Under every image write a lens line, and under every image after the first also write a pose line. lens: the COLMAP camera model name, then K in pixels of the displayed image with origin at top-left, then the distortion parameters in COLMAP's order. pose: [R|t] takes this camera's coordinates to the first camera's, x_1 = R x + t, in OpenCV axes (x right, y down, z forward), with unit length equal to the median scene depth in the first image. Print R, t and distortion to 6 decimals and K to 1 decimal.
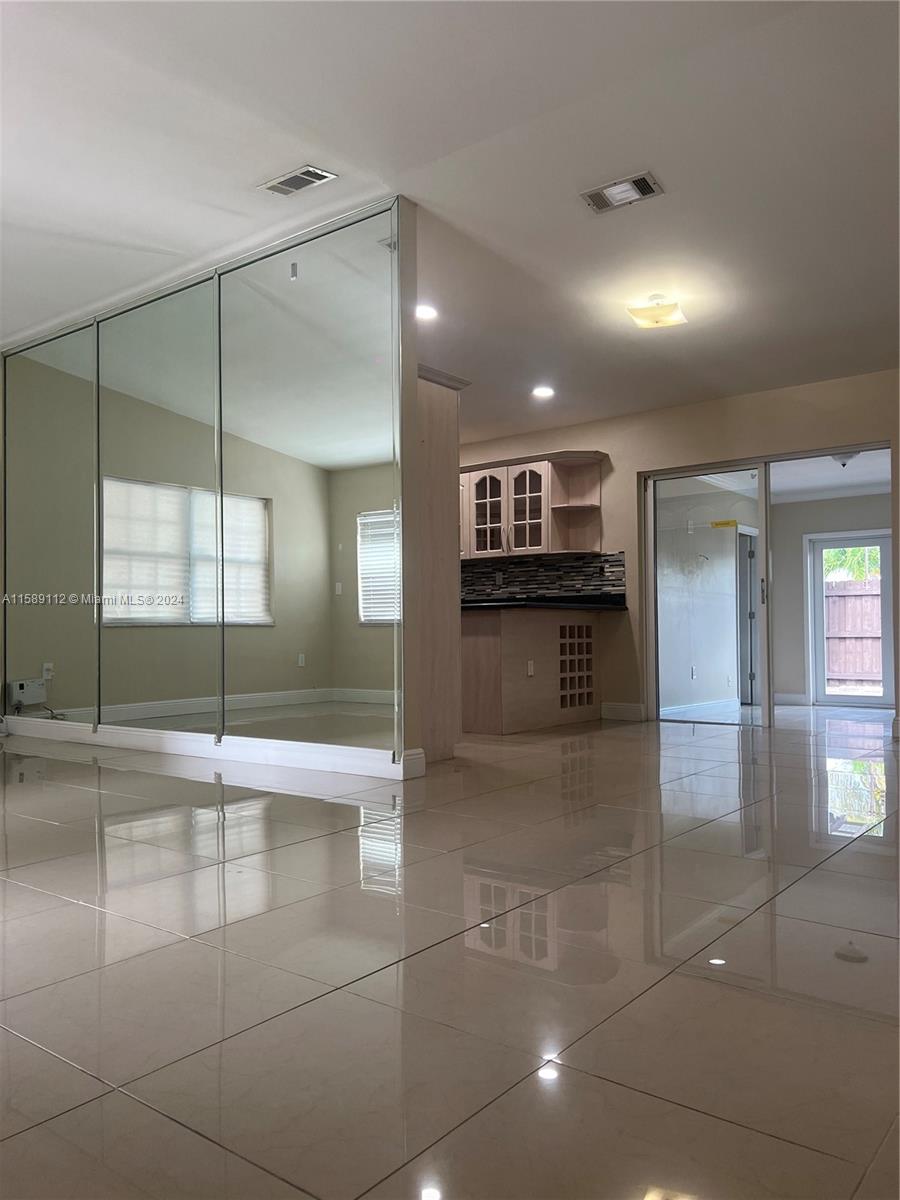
lens RADIAL K [[922.9, 0, 440.6], [0, 922.9, 602.5], [0, 0, 1]] dist [0.017144, -0.001676]
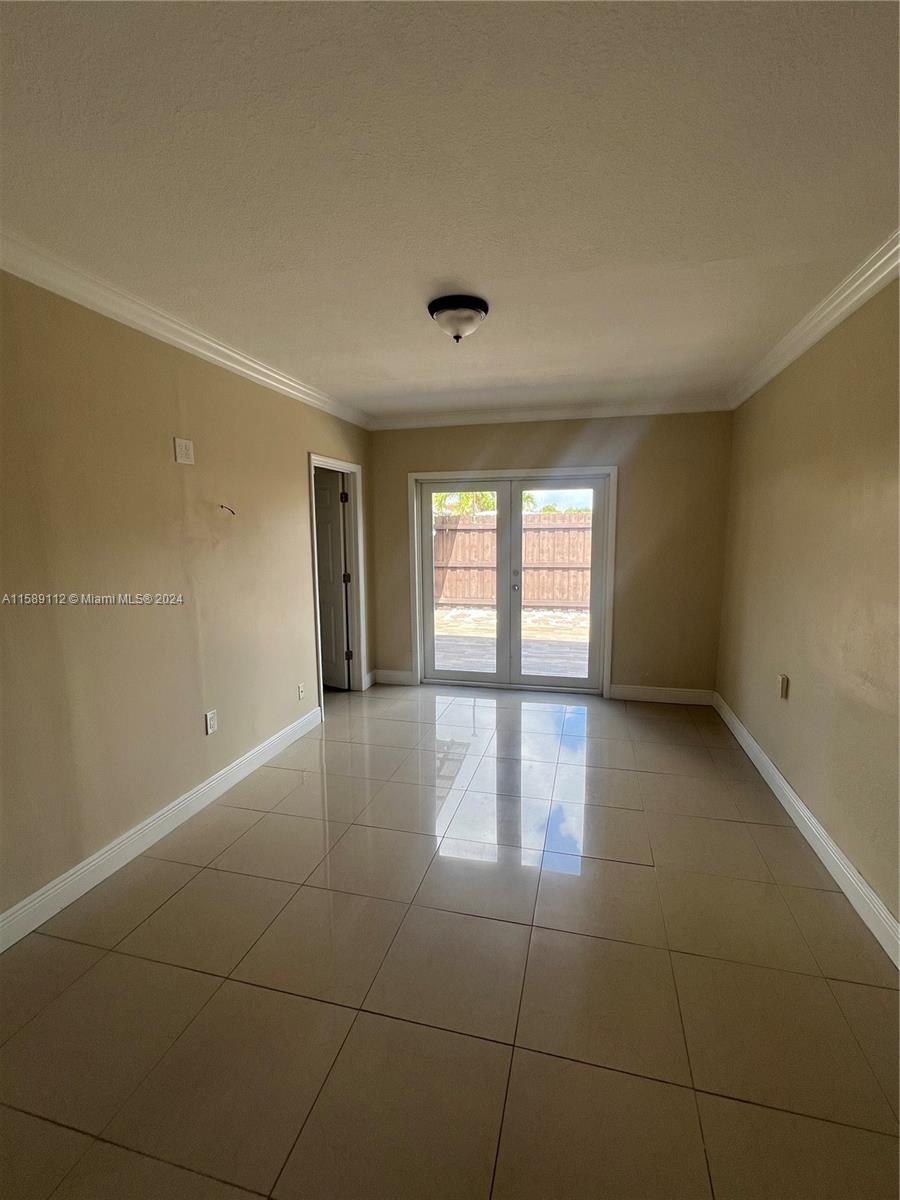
lens RADIAL K [[523.5, 0, 452.6], [0, 523.5, 608.0], [0, 0, 1]] dist [0.000501, 0.000001]
pose [[0.918480, -0.069005, 0.389400, 0.247376], [-0.005956, 0.982134, 0.188091, -0.044801], [-0.395422, -0.175077, 0.901659, 0.569814]]
